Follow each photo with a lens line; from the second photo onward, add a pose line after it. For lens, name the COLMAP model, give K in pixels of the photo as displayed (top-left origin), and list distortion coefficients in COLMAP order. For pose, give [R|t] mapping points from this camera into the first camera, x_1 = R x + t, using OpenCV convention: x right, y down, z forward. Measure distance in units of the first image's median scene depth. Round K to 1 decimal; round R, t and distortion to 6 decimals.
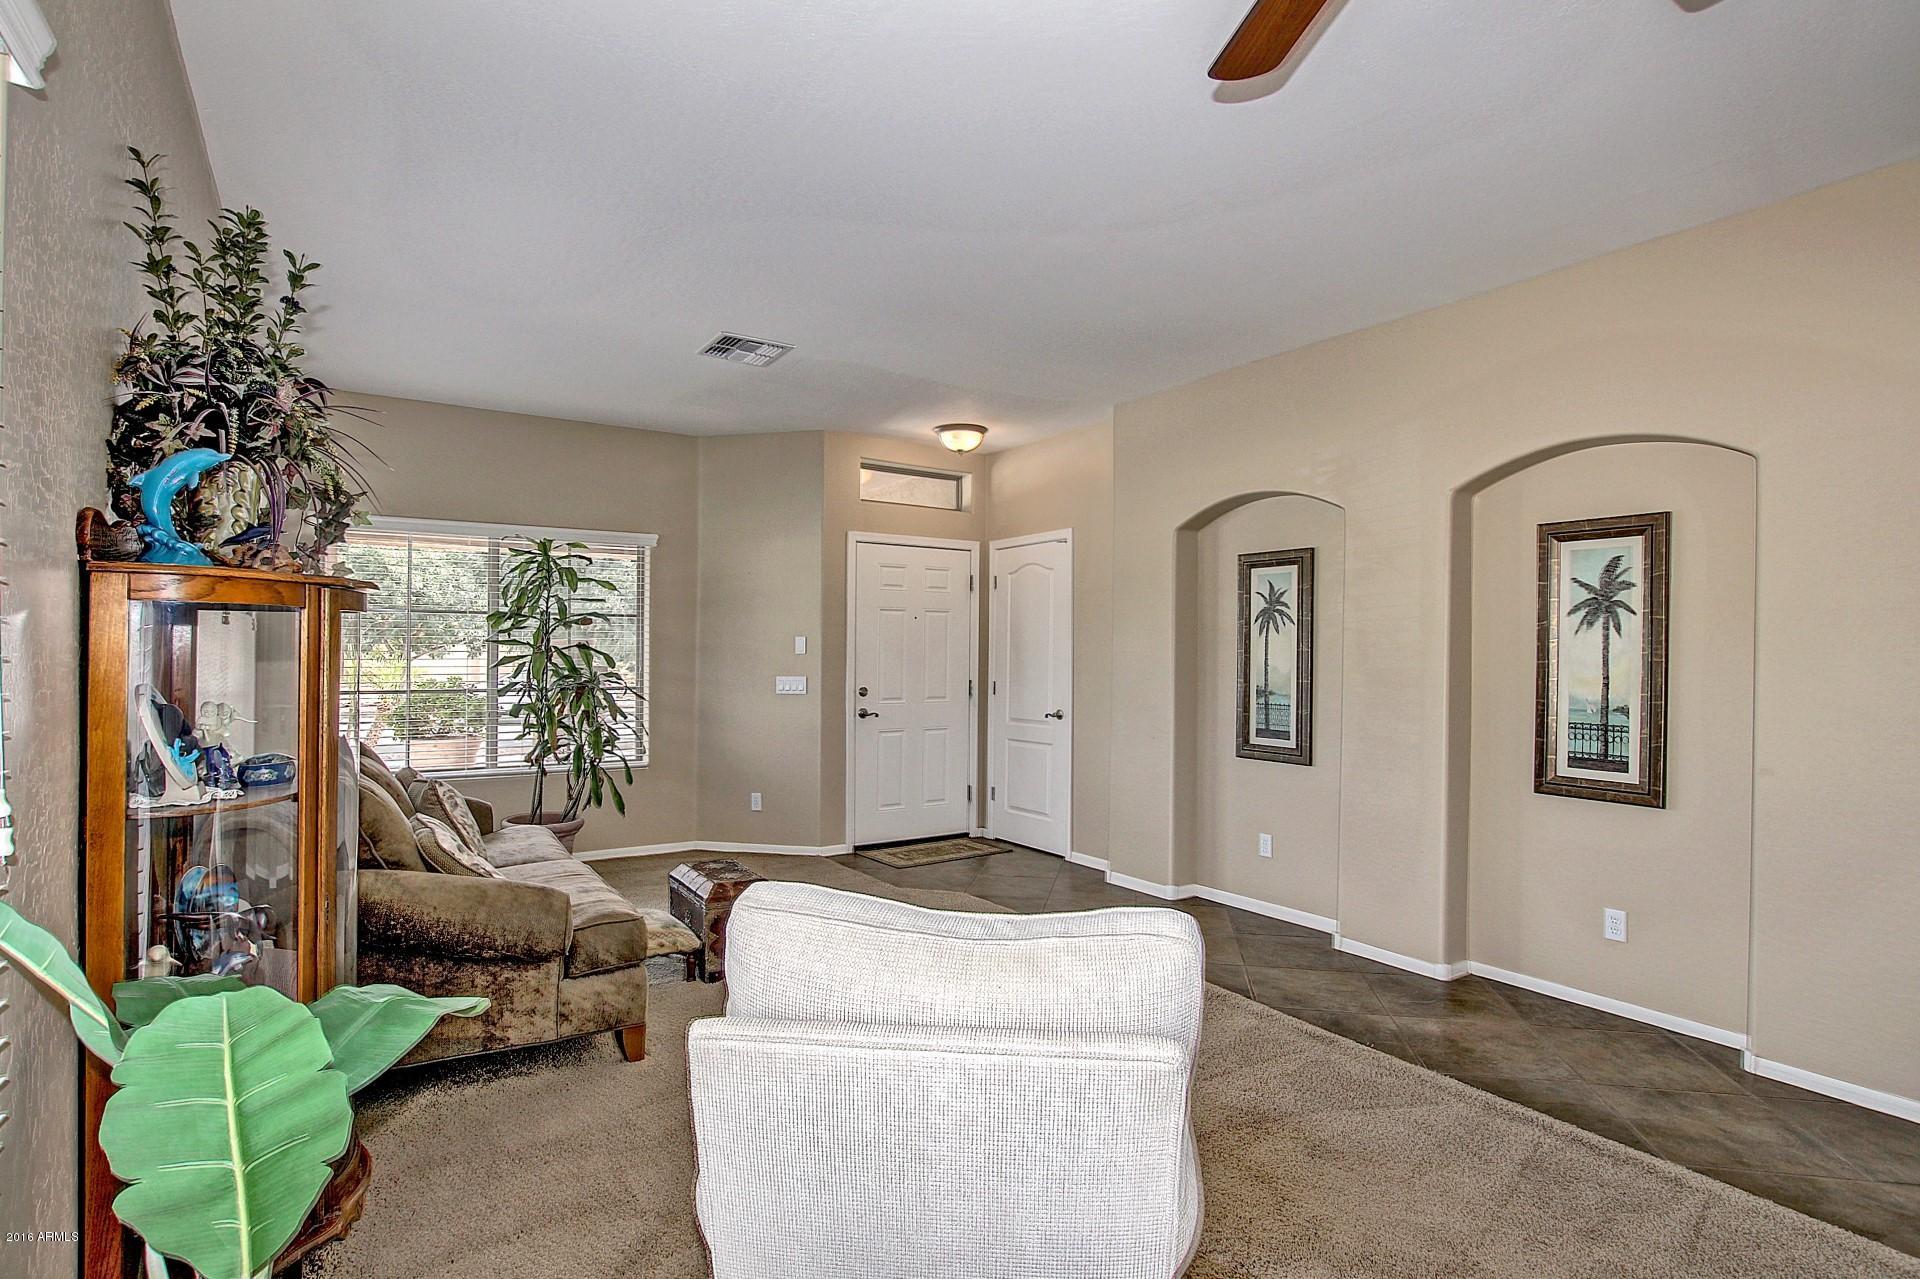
lens RADIAL K [[928.8, 0, 960.3], [0, 928.8, 652.0], [0, 0, 1]] dist [-0.024985, 0.000444]
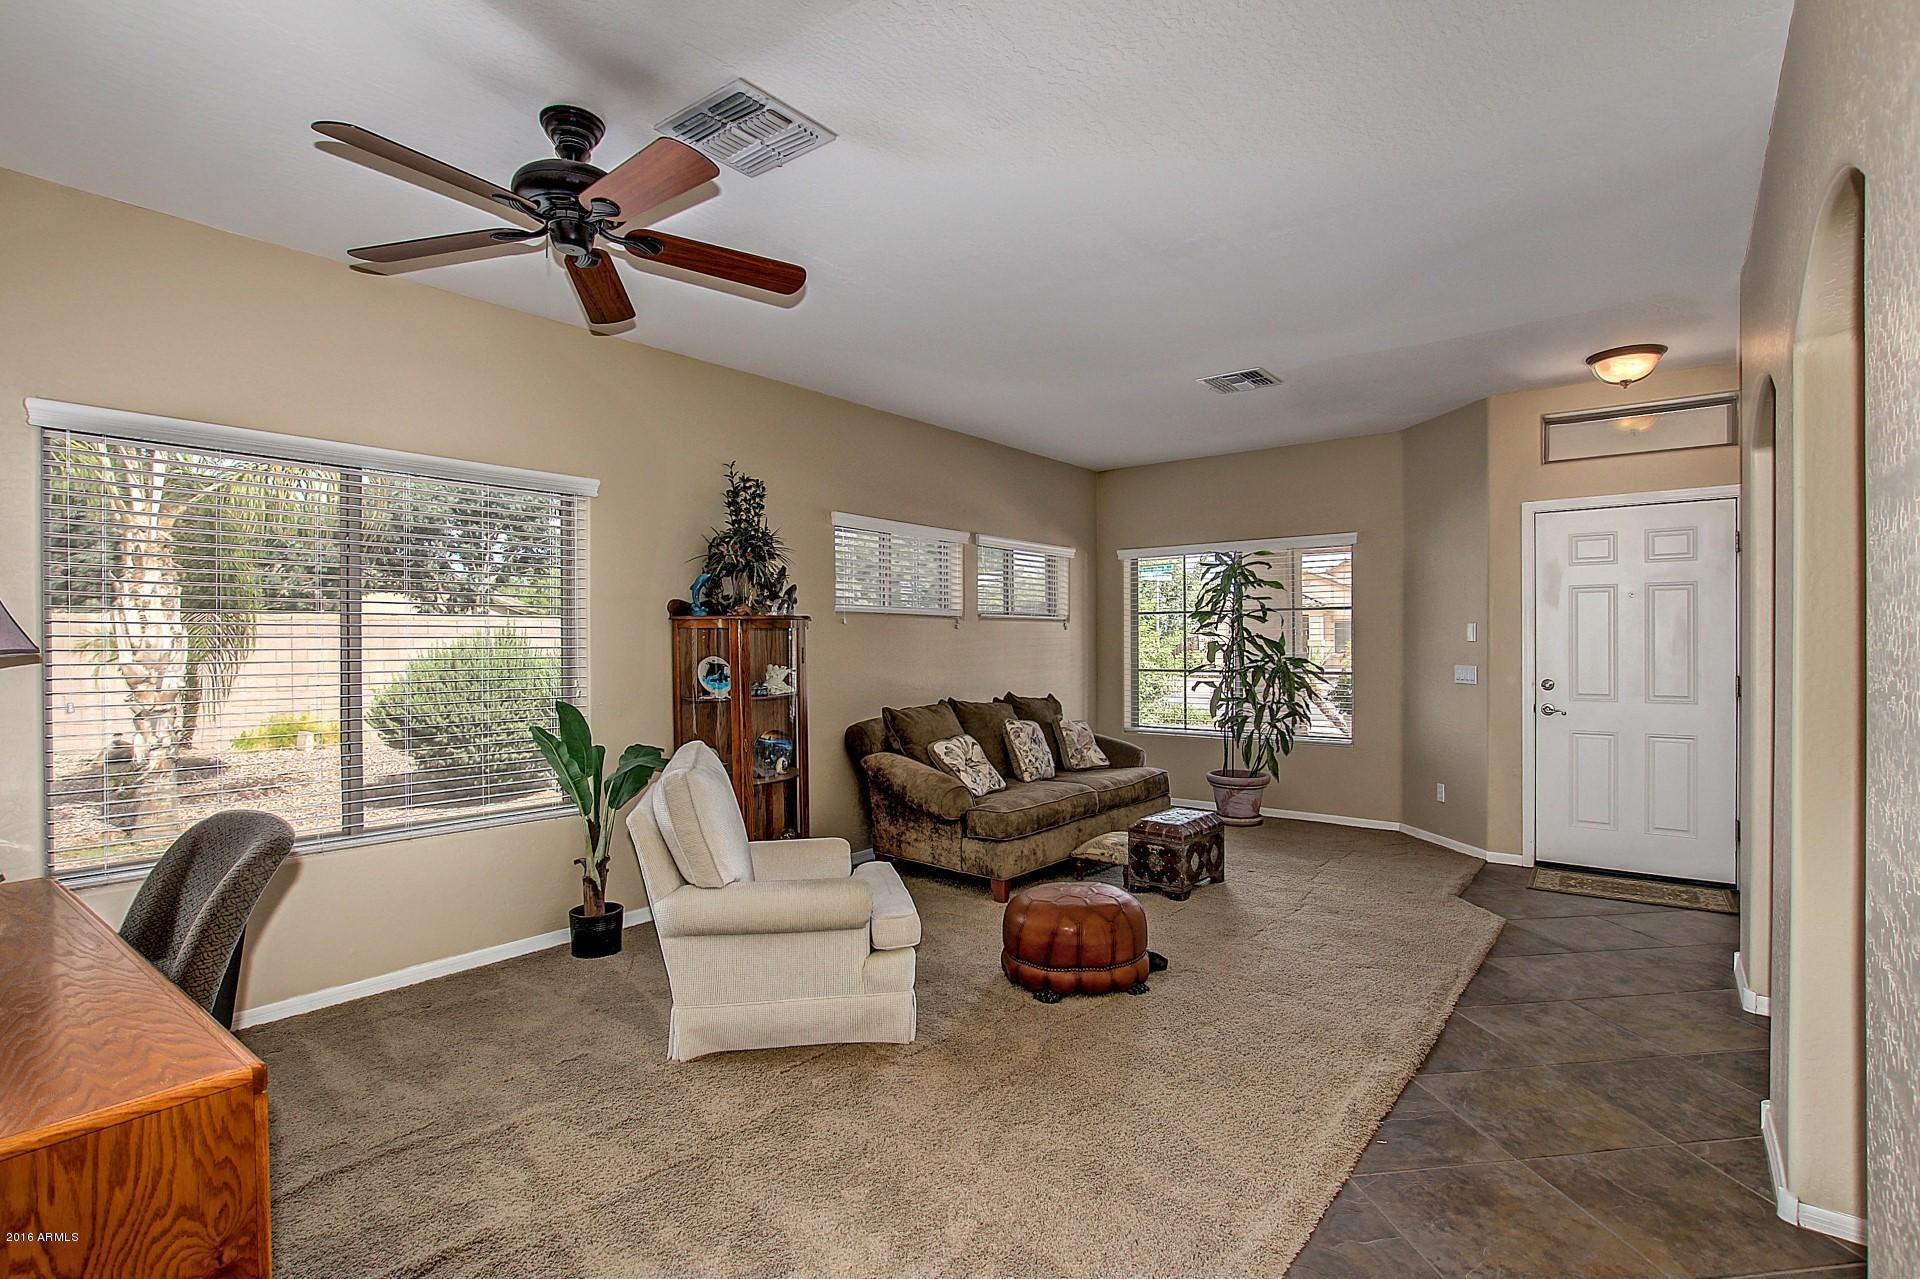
lens RADIAL K [[928.8, 0, 960.3], [0, 928.8, 652.0], [0, 0, 1]] dist [-0.024985, 0.000444]
pose [[0.320409, 0.007112, -0.947253, 0.601882], [0.007493, 0.999922, 0.010042, -0.001201], [0.947250, -0.010315, 0.320330, 0.231370]]
